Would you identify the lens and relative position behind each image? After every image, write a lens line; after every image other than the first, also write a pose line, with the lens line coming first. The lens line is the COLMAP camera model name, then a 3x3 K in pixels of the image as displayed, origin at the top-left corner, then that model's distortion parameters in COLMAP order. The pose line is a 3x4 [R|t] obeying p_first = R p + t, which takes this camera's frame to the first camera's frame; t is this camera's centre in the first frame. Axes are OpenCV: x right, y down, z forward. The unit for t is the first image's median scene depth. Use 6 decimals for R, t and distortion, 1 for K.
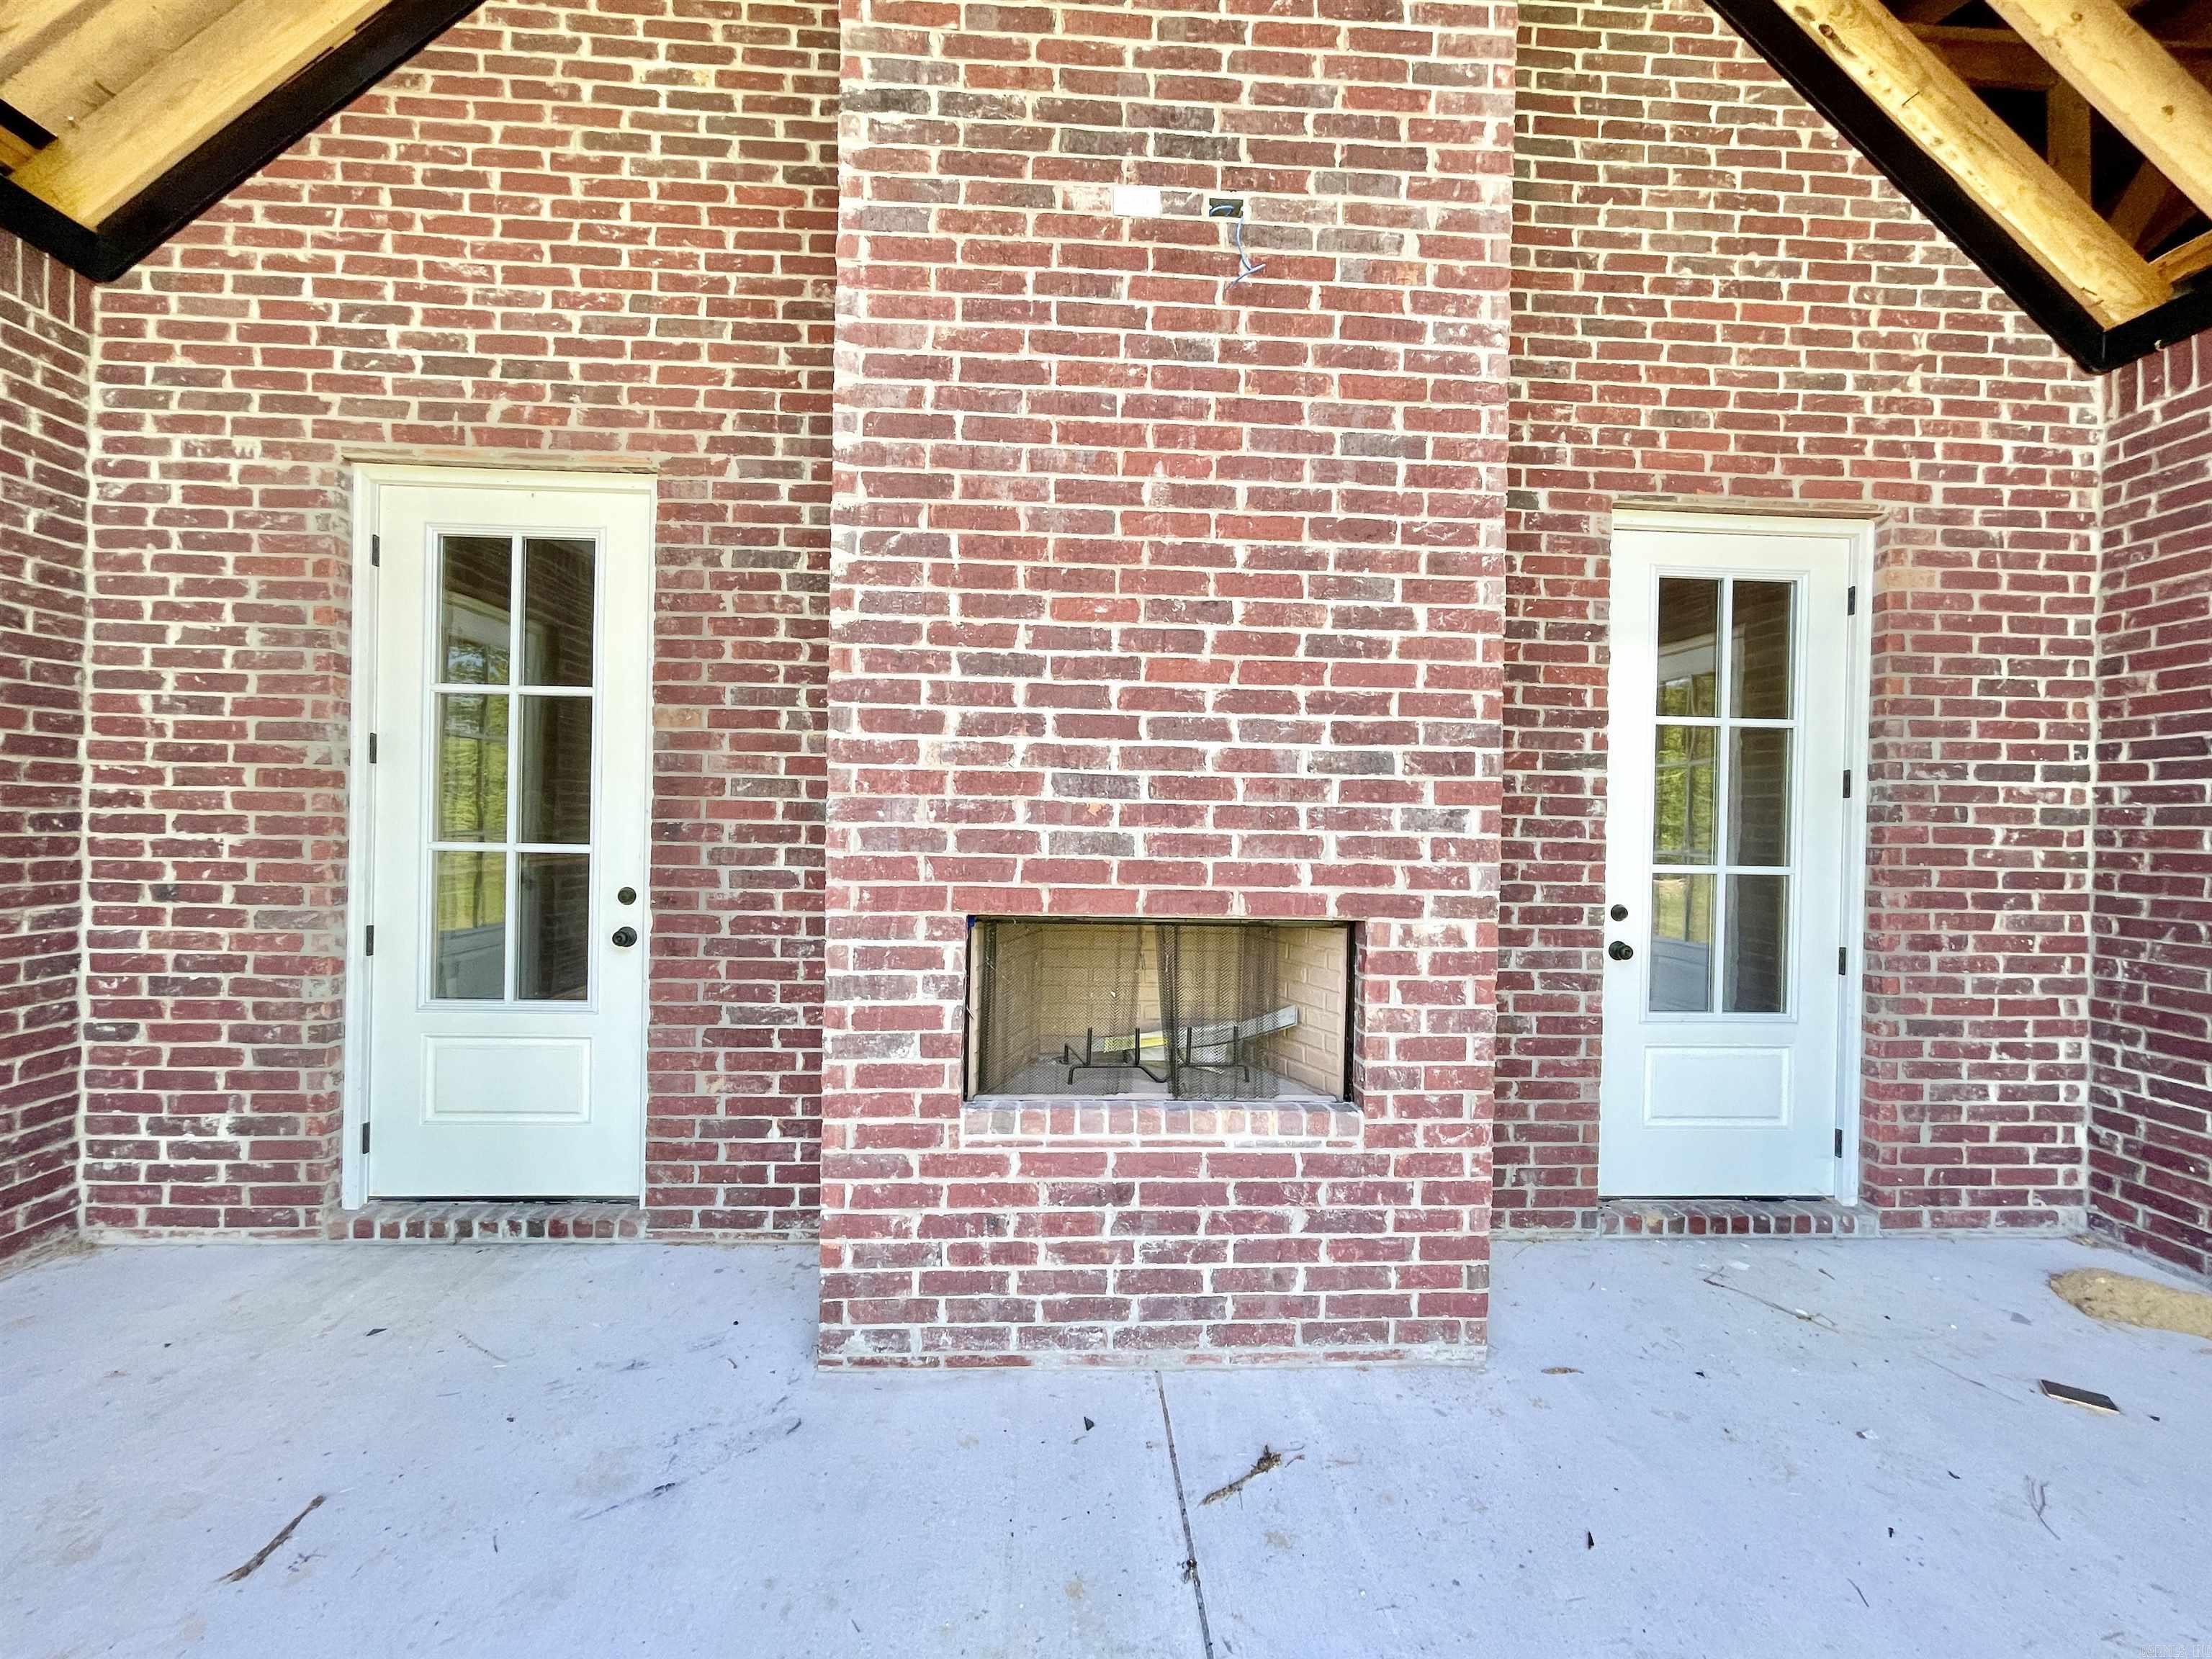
lens RADIAL K [[893.7, 0, 1097.6], [0, 893.7, 827.5], [0, 0, 1]] dist [0.002485, -0.001898]
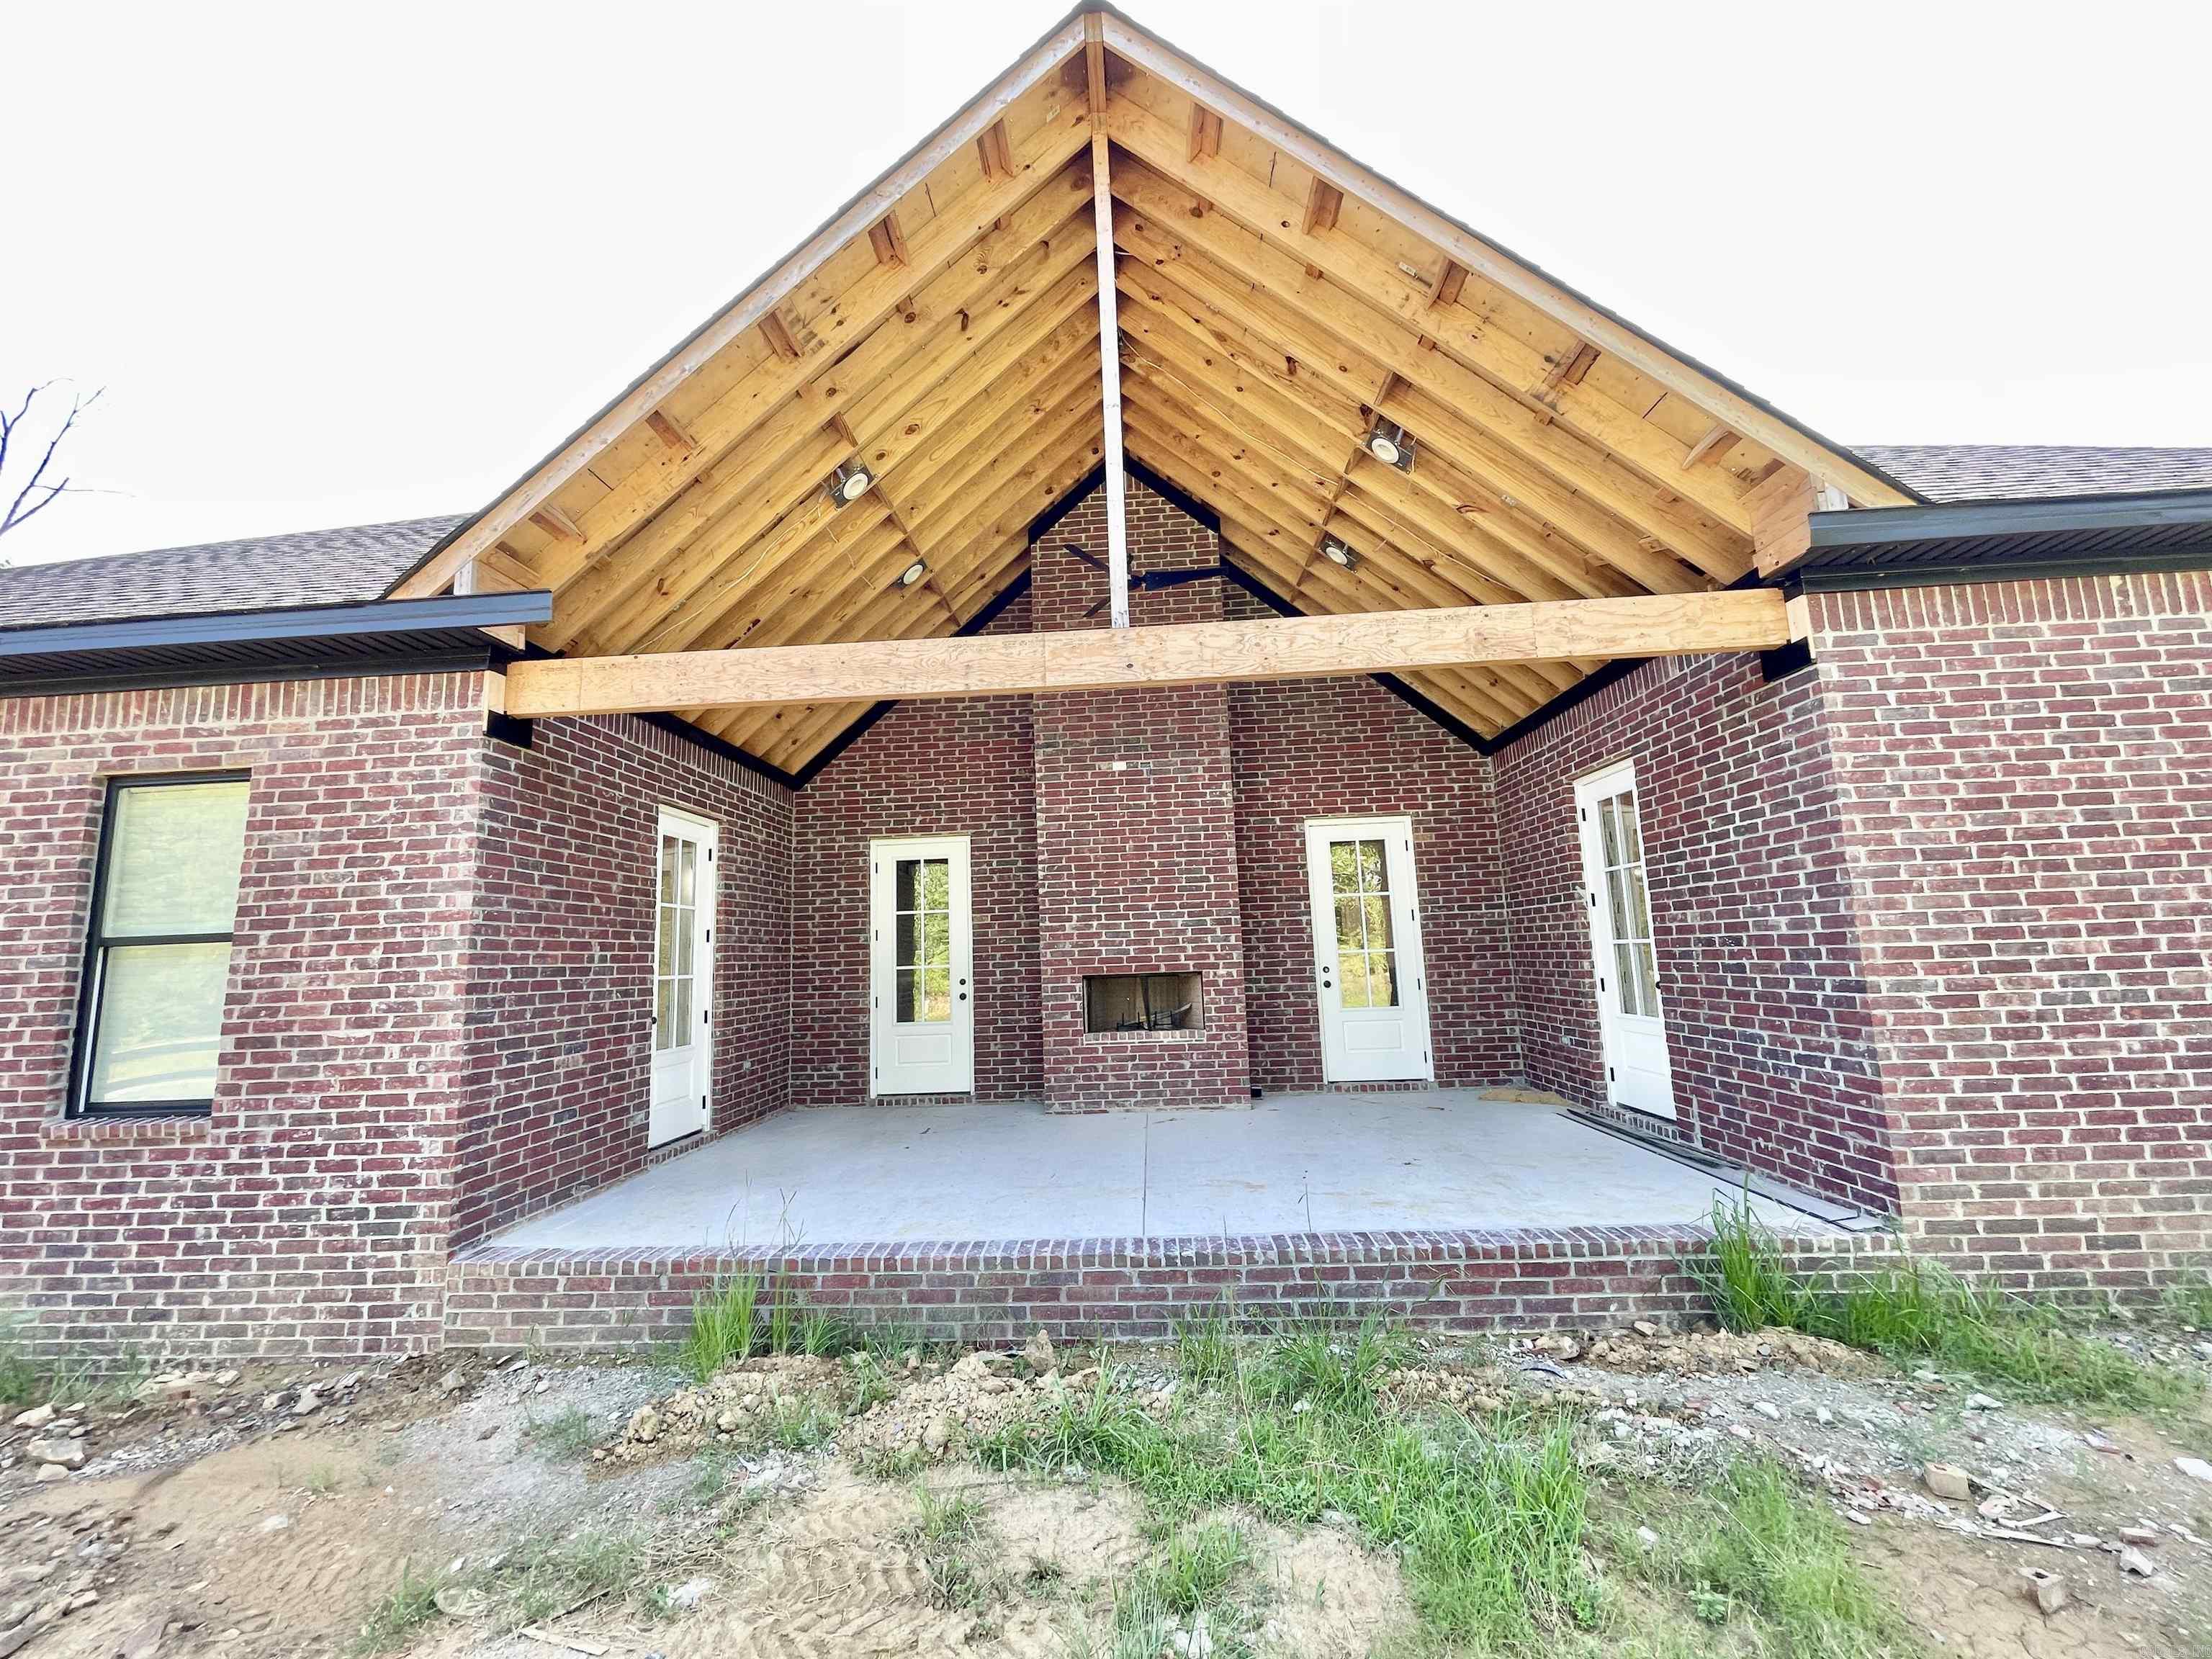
lens RADIAL K [[893.7, 0, 1097.2], [0, 893.7, 826.8], [0, 0, 1]] dist [0.002485, -0.001898]
pose [[0.992464, -0.071633, -0.099420, 0.227334], [0.055778, 0.986499, -0.153974, 0.052958], [0.109107, 0.147268, 0.983060, -1.899814]]
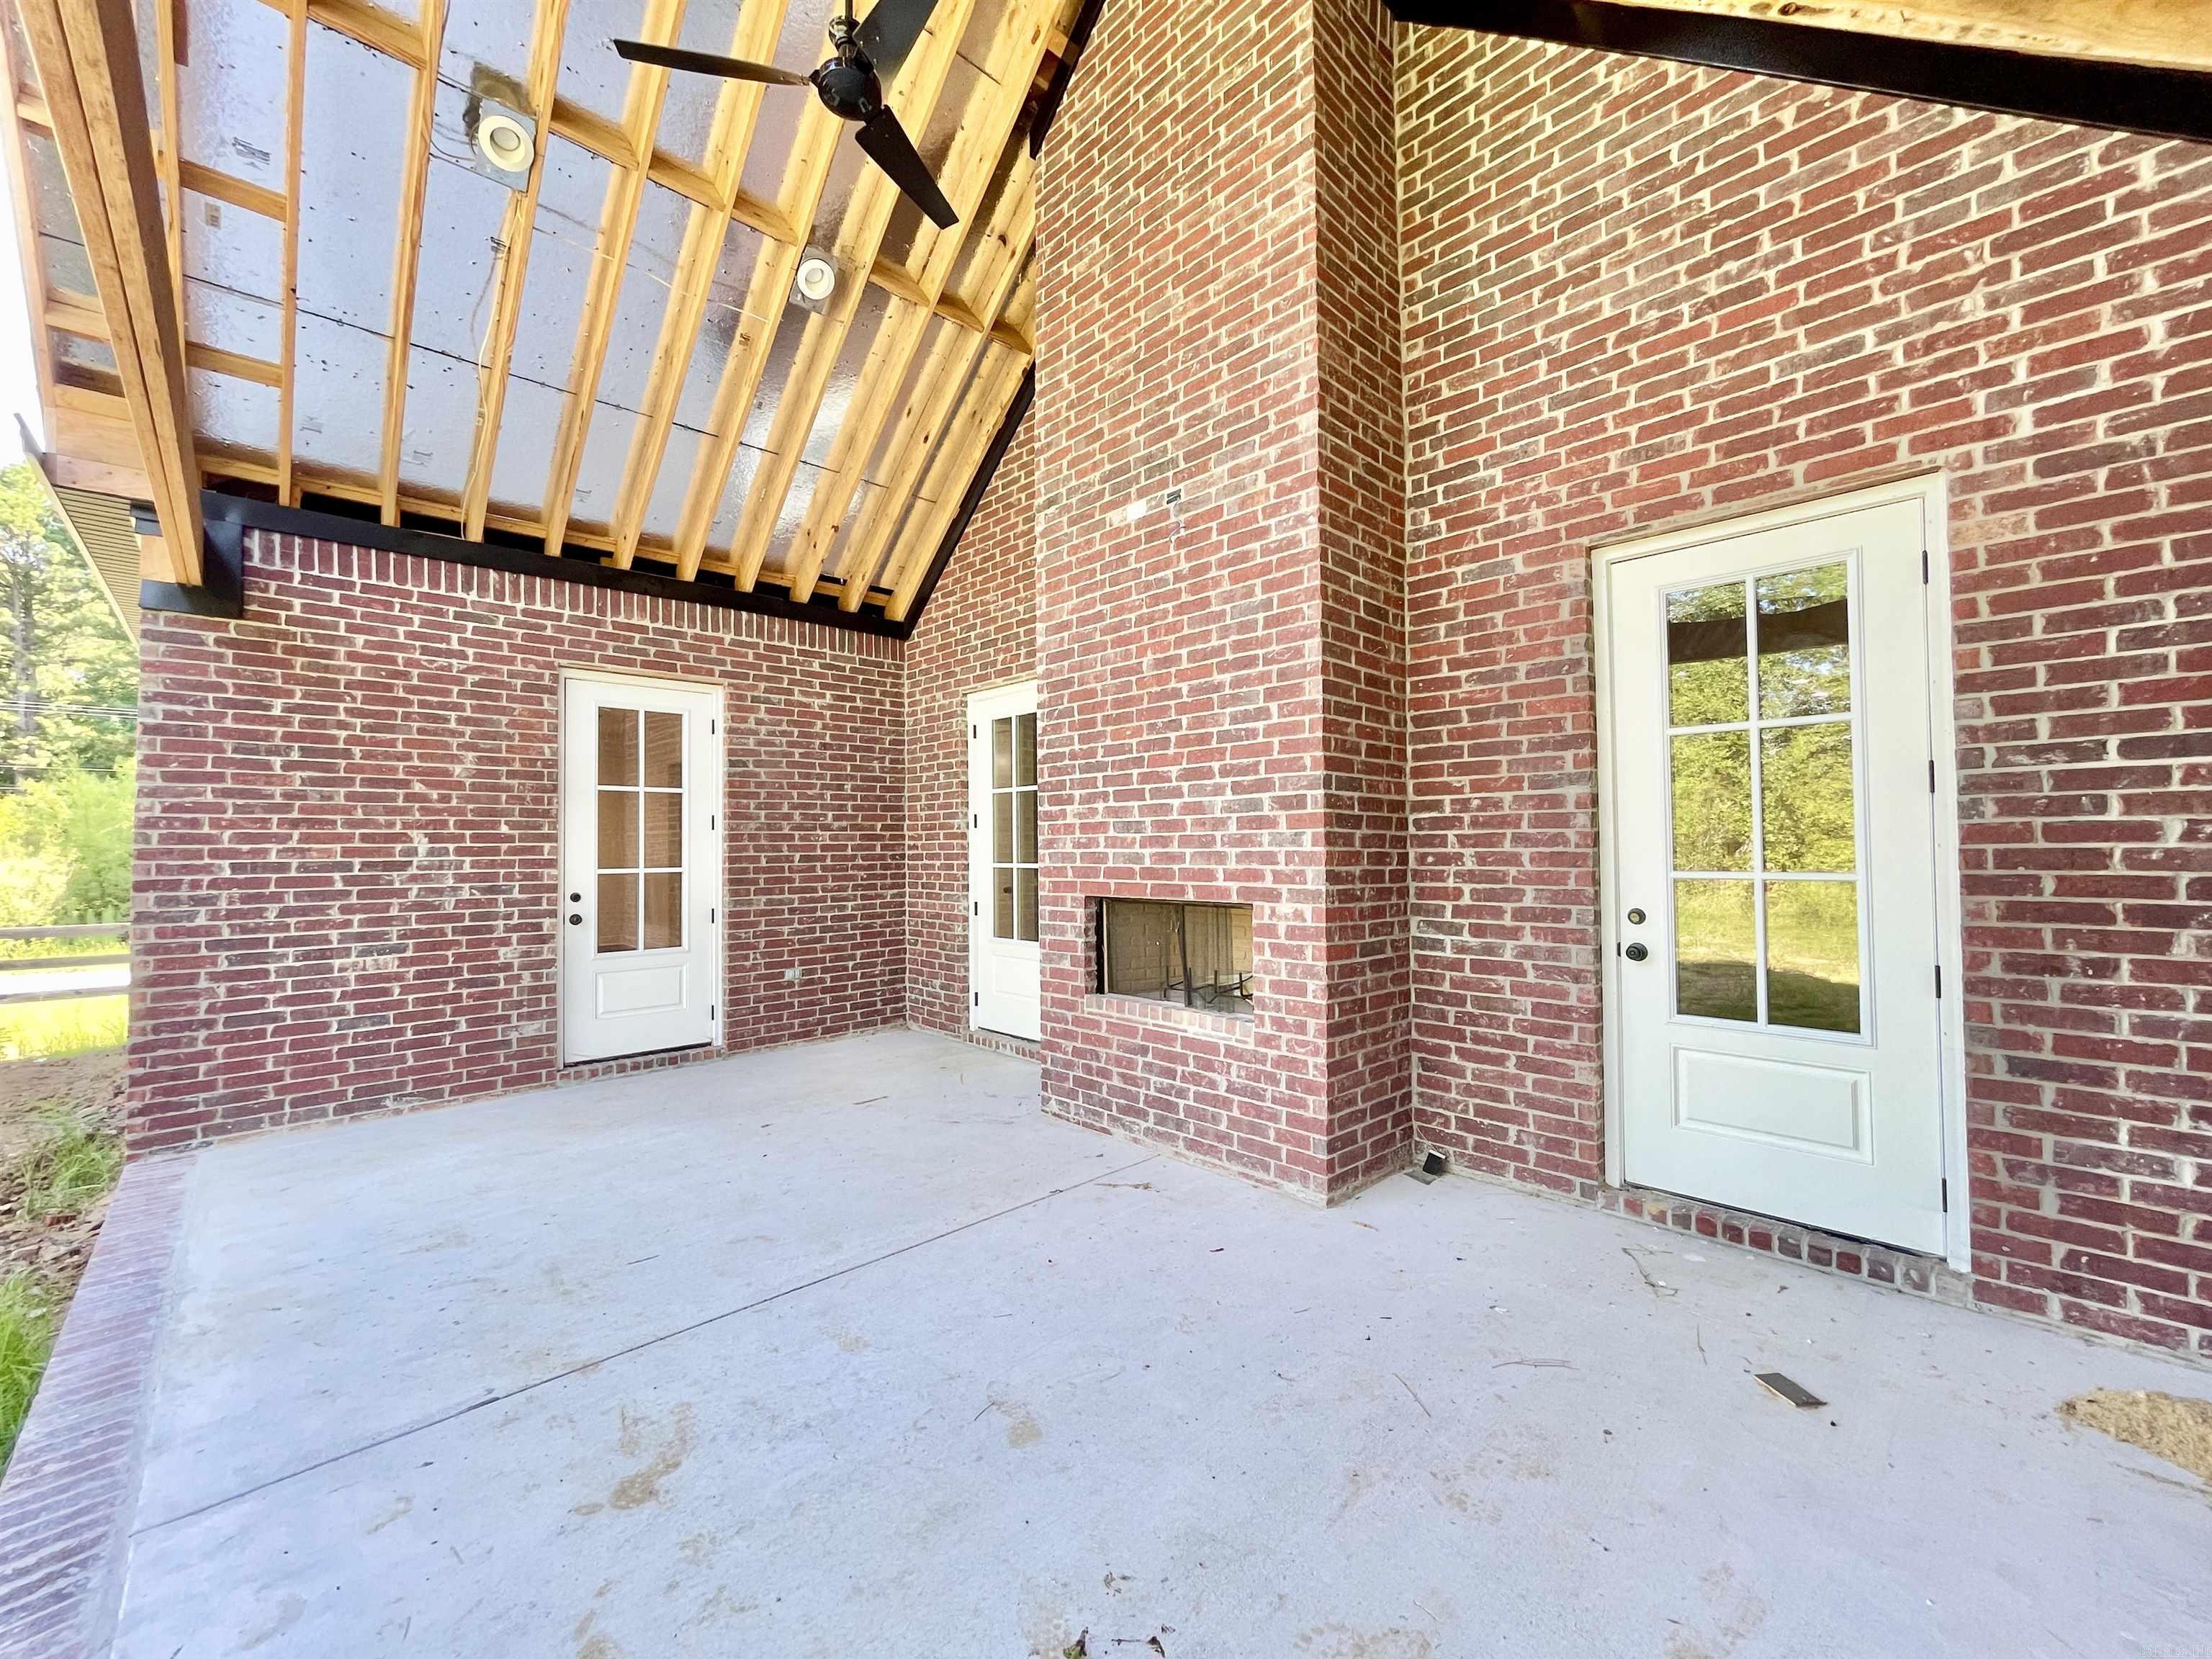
lens RADIAL K [[893.7, 0, 1102.2], [0, 893.7, 829.2], [0, 0, 1]] dist [0.002485, -0.001898]
pose [[0.650248, -0.041598, -0.758582, 1.085183], [0.019324, 0.999082, -0.038223, 0.022009], [0.759476, 0.010196, 0.650456, -0.198149]]
